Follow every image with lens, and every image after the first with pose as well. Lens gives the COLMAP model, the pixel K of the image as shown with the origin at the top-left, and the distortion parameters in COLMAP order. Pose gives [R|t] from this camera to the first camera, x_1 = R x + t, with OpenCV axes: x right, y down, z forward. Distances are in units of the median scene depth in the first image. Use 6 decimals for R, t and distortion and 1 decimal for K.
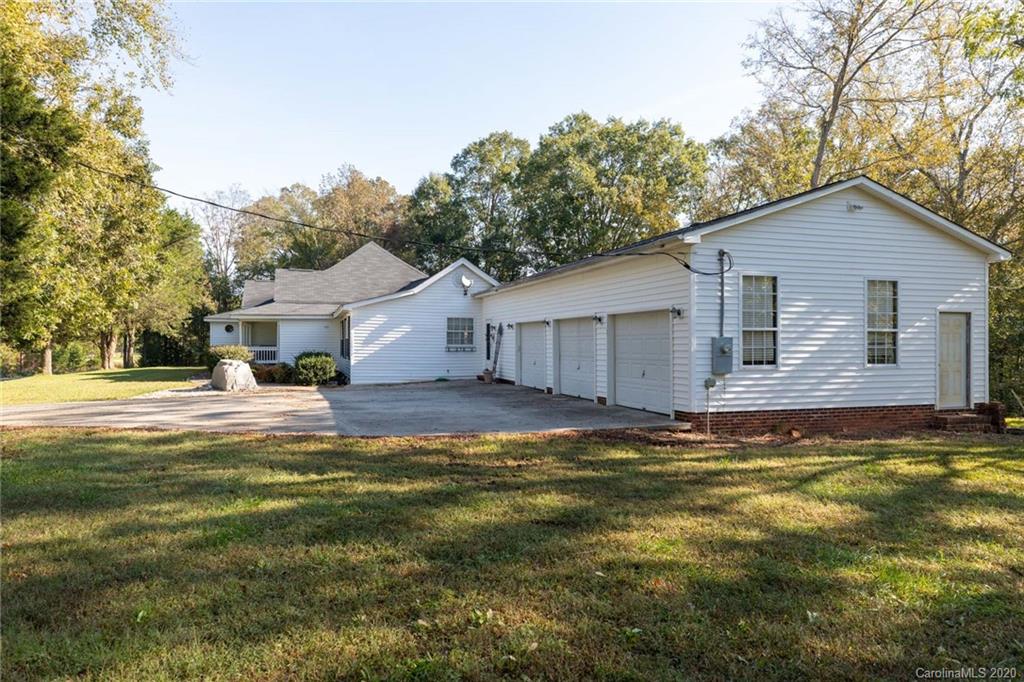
lens RADIAL K [[637.6, 0, 516.1], [0, 637.6, 325.9], [0, 0, 1]] dist [0.004429, -0.000460]
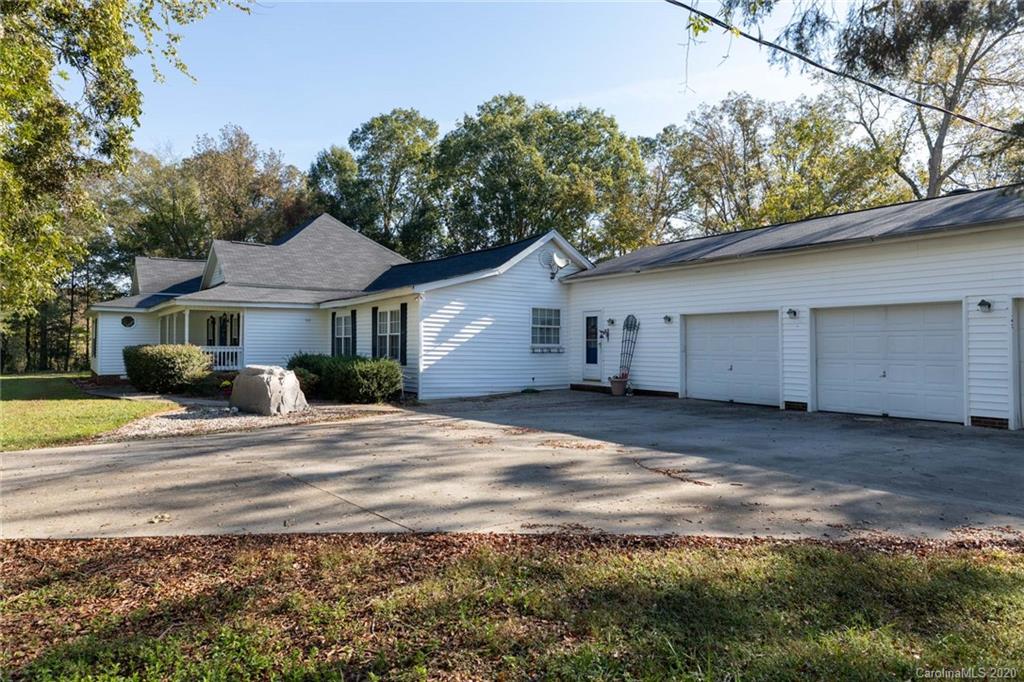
lens RADIAL K [[637.6, 0, 516.1], [0, 637.6, 325.9], [0, 0, 1]] dist [0.004429, -0.000460]
pose [[0.962782, 0.012745, 0.269978, -0.204340], [-0.011371, 0.999913, -0.006650, 0.008335], [-0.270040, 0.003332, 0.962843, 0.174638]]
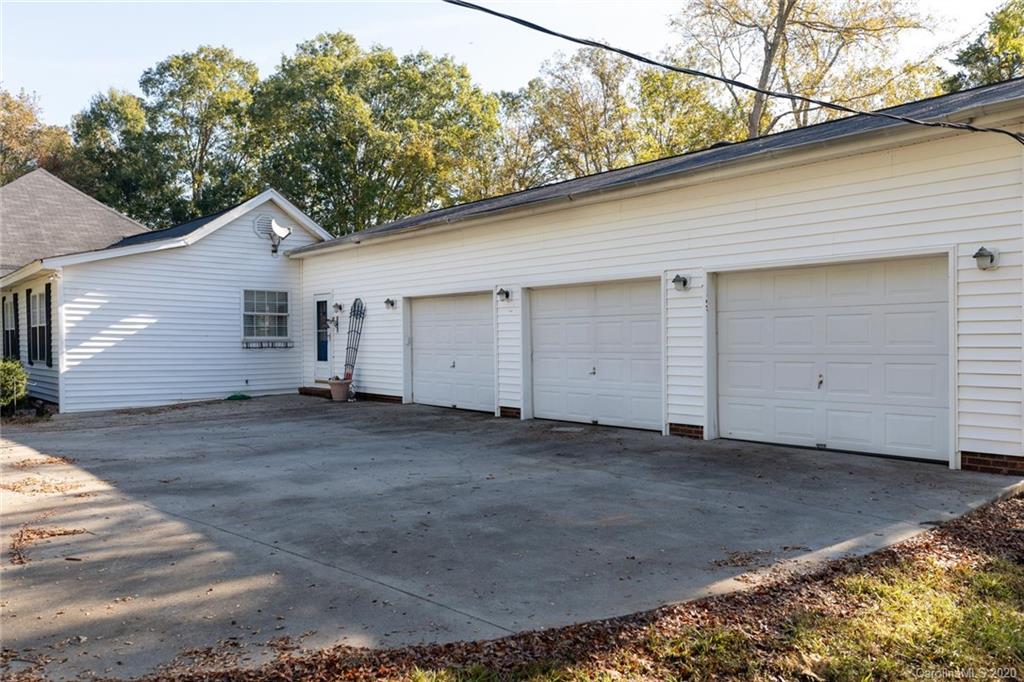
lens RADIAL K [[731.8, 0, 507.4], [0, 731.8, 336.9], [0, 0, 1]] dist [0.001713, 0.000862]
pose [[0.917361, -0.005280, 0.398021, -0.095220], [-0.004039, 0.999737, 0.022570, 0.008530], [-0.398035, -0.022313, 0.917099, 0.181573]]
